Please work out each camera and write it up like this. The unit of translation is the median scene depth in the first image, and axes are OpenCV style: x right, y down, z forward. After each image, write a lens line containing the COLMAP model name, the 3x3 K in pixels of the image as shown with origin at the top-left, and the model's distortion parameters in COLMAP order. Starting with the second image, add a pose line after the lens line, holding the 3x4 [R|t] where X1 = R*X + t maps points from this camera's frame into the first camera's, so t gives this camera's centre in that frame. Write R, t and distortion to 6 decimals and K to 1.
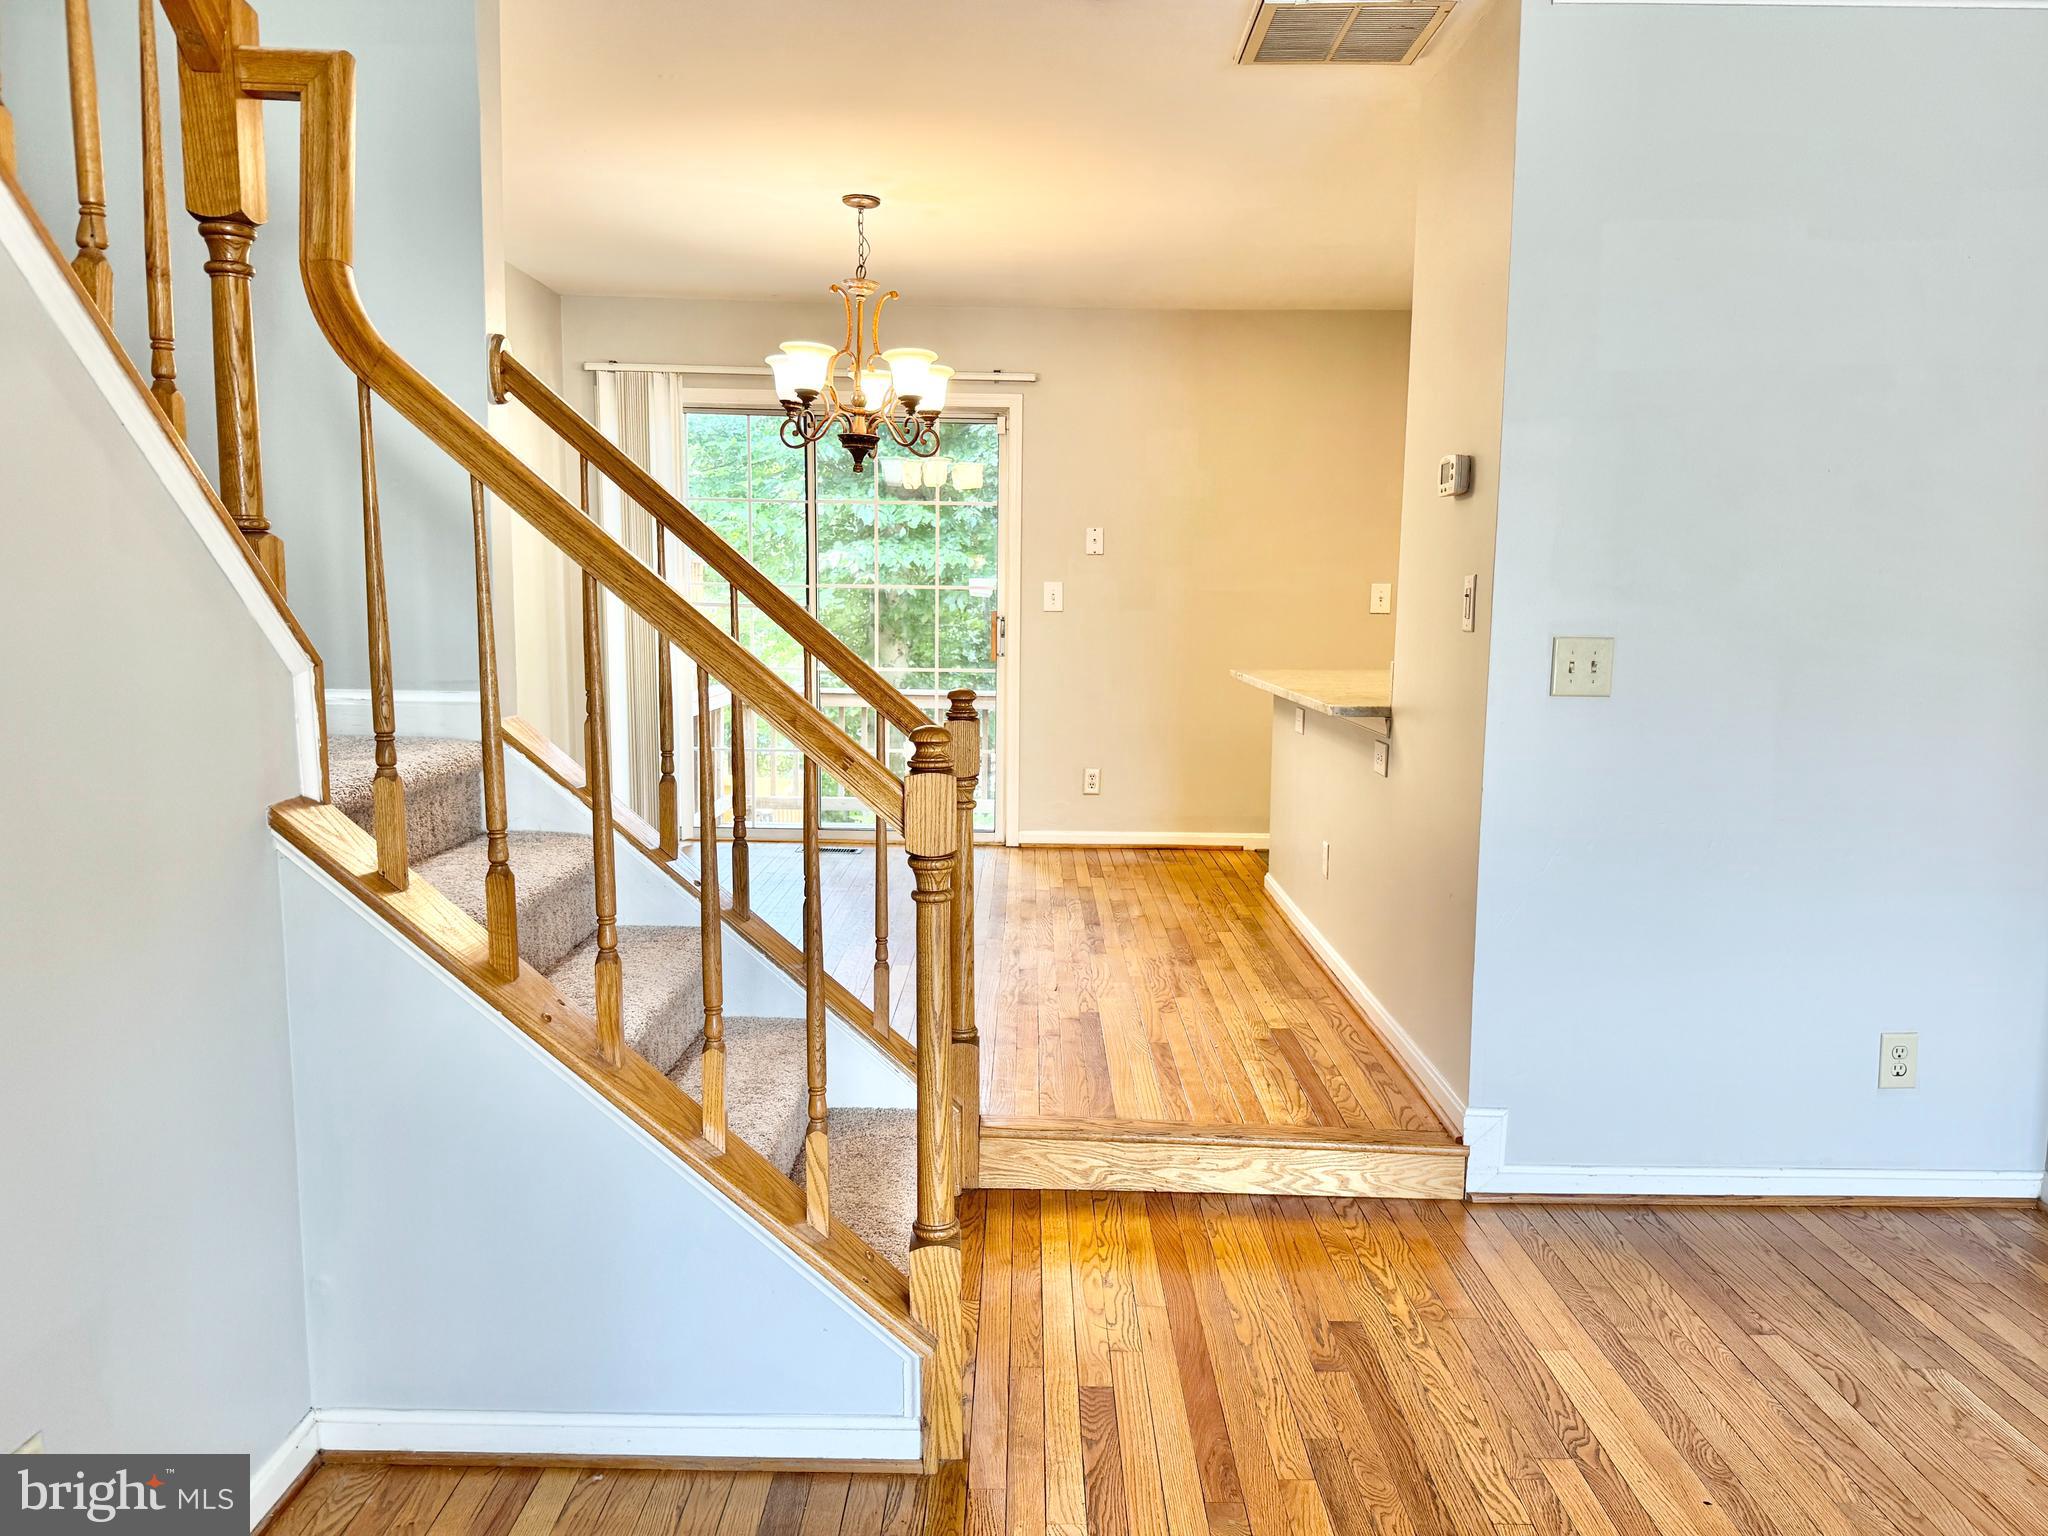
lens RADIAL K [[1497.1, 0, 1023.2], [0, 1497.1, 782.9], [0, 0, 1]] dist [0.112452, -0.134363]
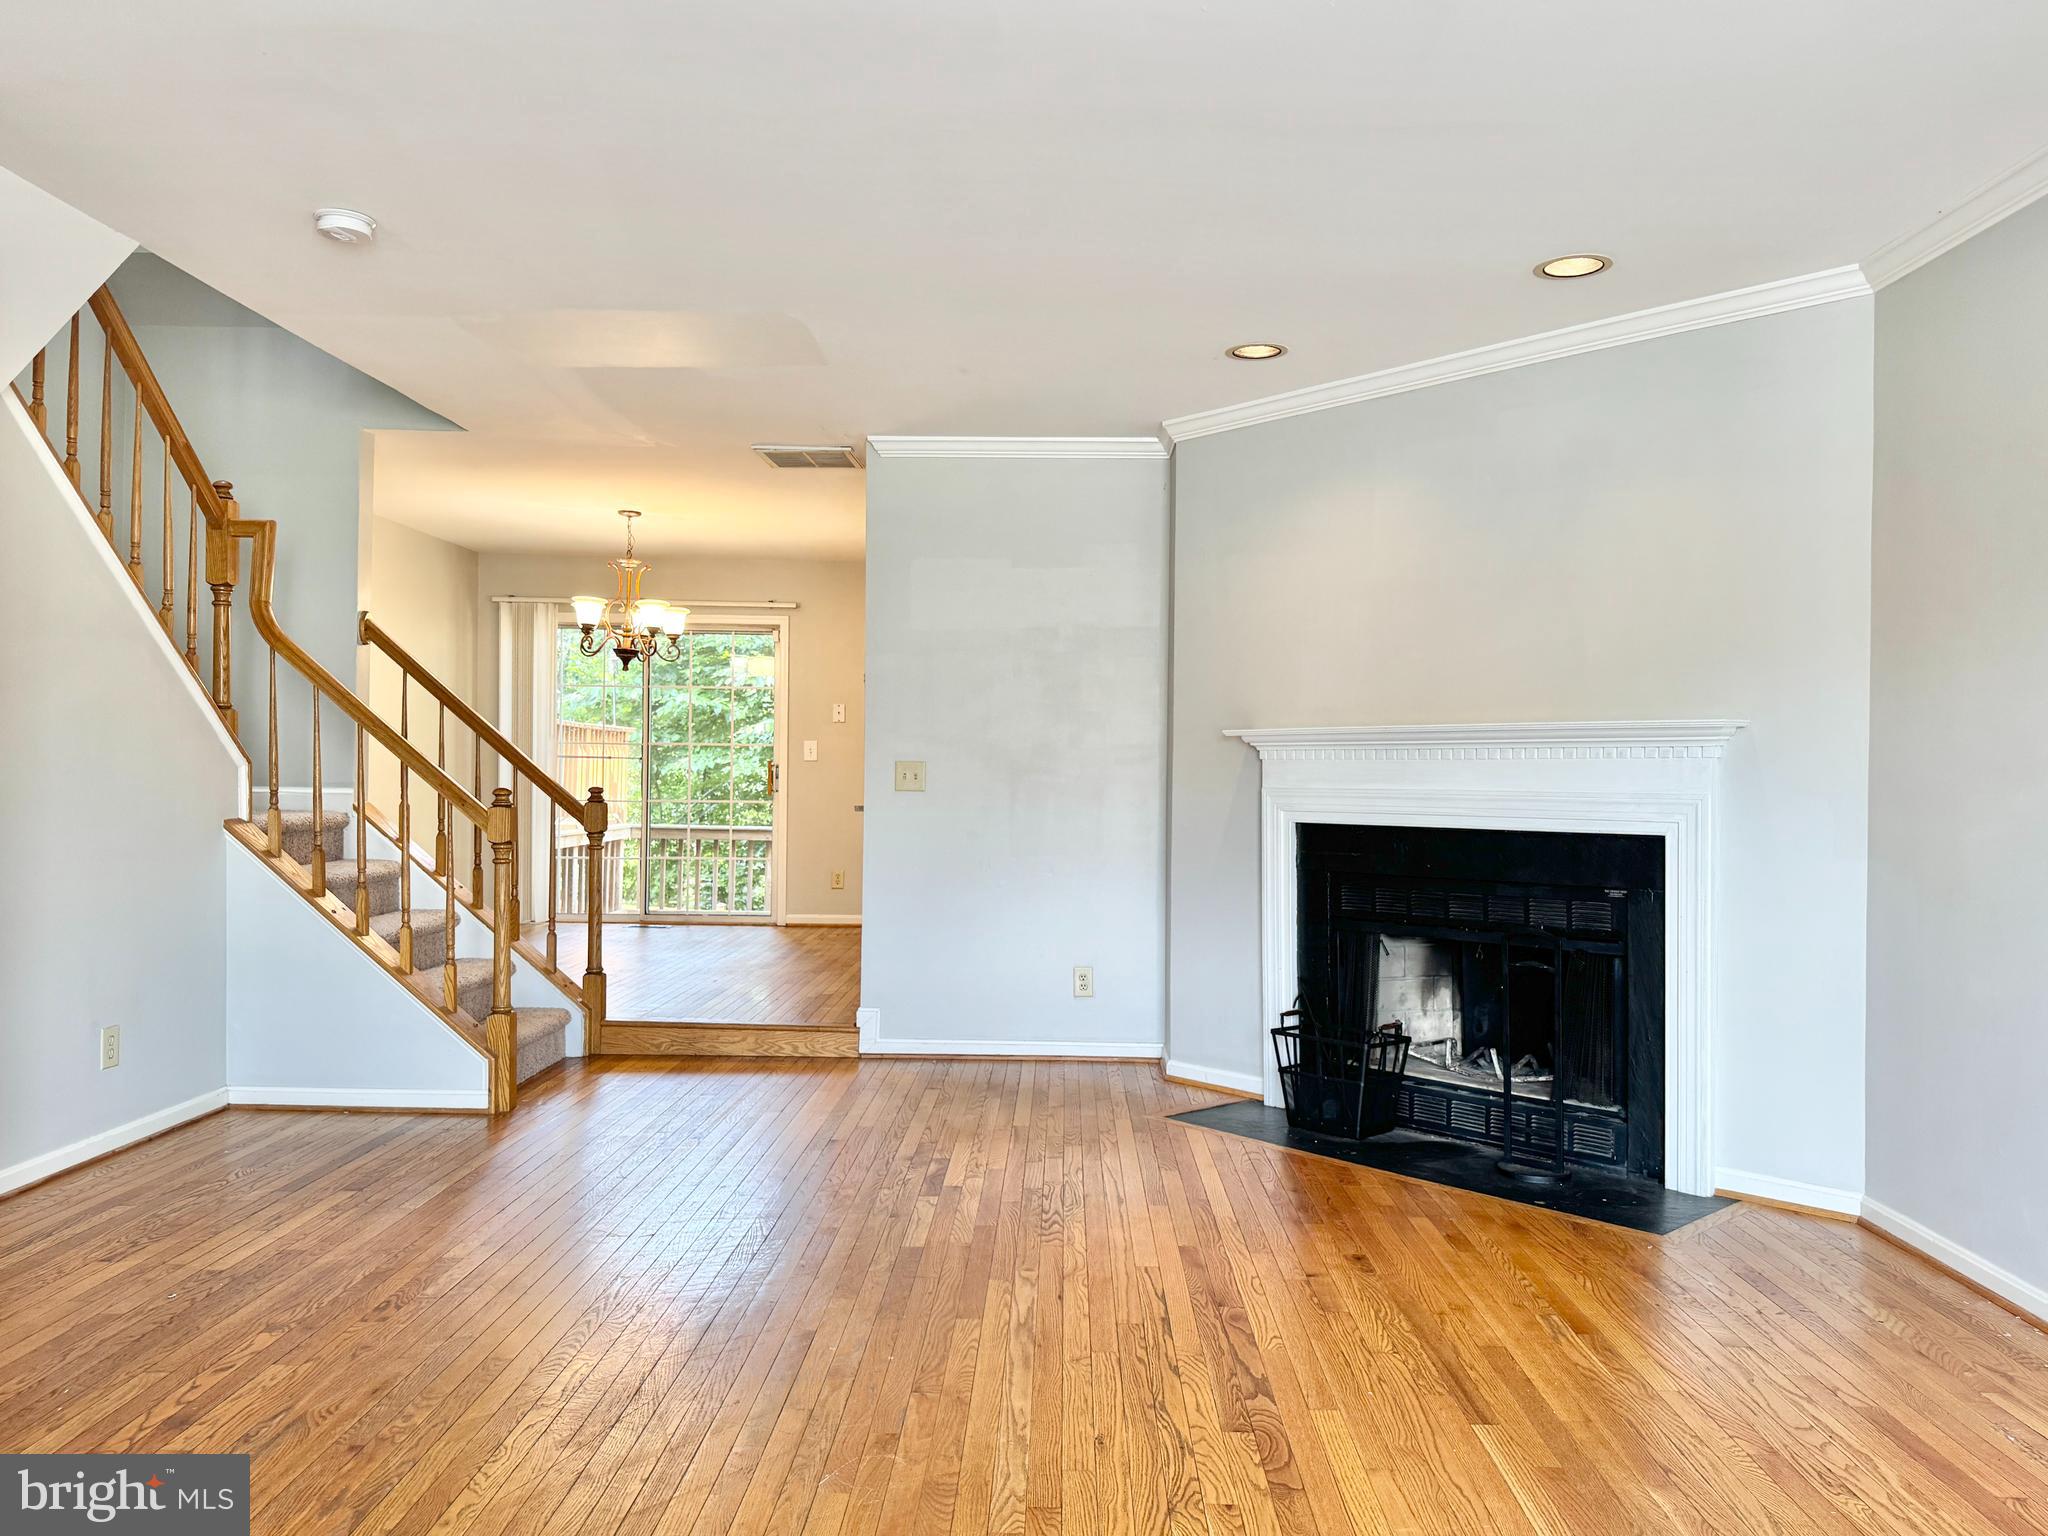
lens RADIAL K [[1467.9, 0, 1024.0], [0, 1467.9, 768.0], [0, 0, 1]] dist [0.126475, -0.224443]
pose [[0.999903, -0.000167, -0.013951, 0.540034], [-0.001561, 0.992312, -0.123754, 0.149329], [0.013864, 0.123763, 0.992215, -0.894261]]
